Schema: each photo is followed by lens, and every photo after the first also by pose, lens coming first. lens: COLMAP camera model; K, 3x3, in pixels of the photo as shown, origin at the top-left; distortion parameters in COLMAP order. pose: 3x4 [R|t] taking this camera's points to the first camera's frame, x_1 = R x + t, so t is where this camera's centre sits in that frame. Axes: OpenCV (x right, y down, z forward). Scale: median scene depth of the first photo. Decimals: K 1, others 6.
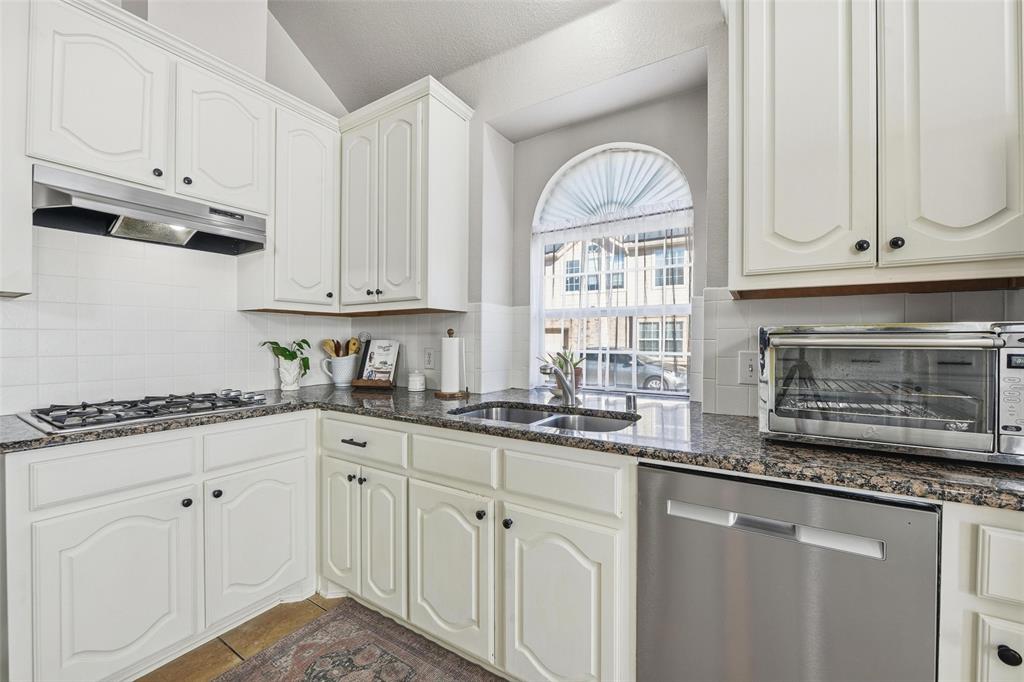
lens RADIAL K [[406.2, 0, 516.7], [0, 406.2, 343.4], [0, 0, 1]] dist [-0.008803, 0.000035]
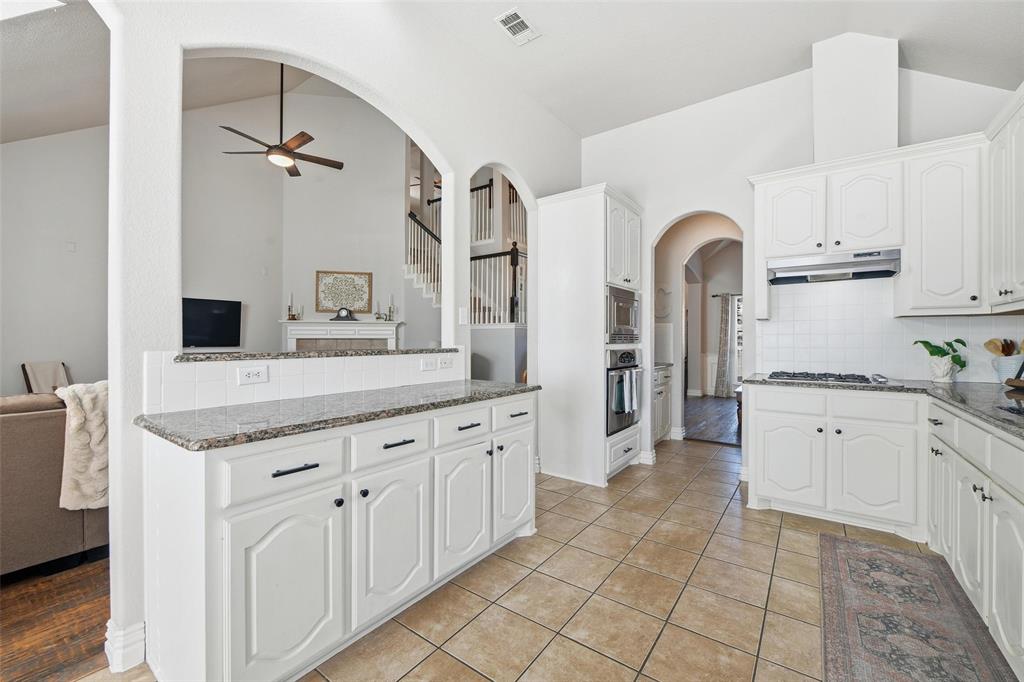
lens RADIAL K [[411.3, 0, 517.8], [0, 411.3, 339.2], [0, 0, 1]] dist [-0.011231, 0.000018]
pose [[-0.062067, -0.004075, -0.998064, 0.744796], [-0.009352, 0.999950, -0.003501, 0.006688], [0.998028, 0.009116, -0.062102, -0.160255]]
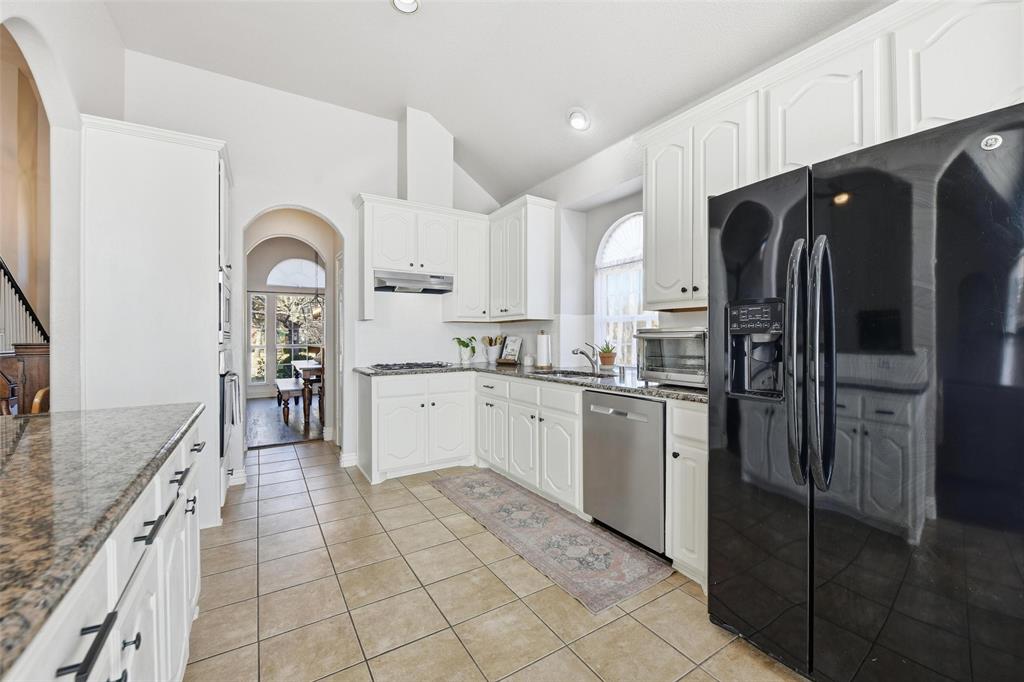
lens RADIAL K [[411.3, 0, 517.8], [0, 411.3, 339.2], [0, 0, 1]] dist [-0.011231, 0.000018]
pose [[0.904275, -0.004793, -0.426924, 0.501156], [0.003903, 0.999988, -0.002961, 0.009359], [0.426933, 0.001011, 0.904282, -0.656828]]
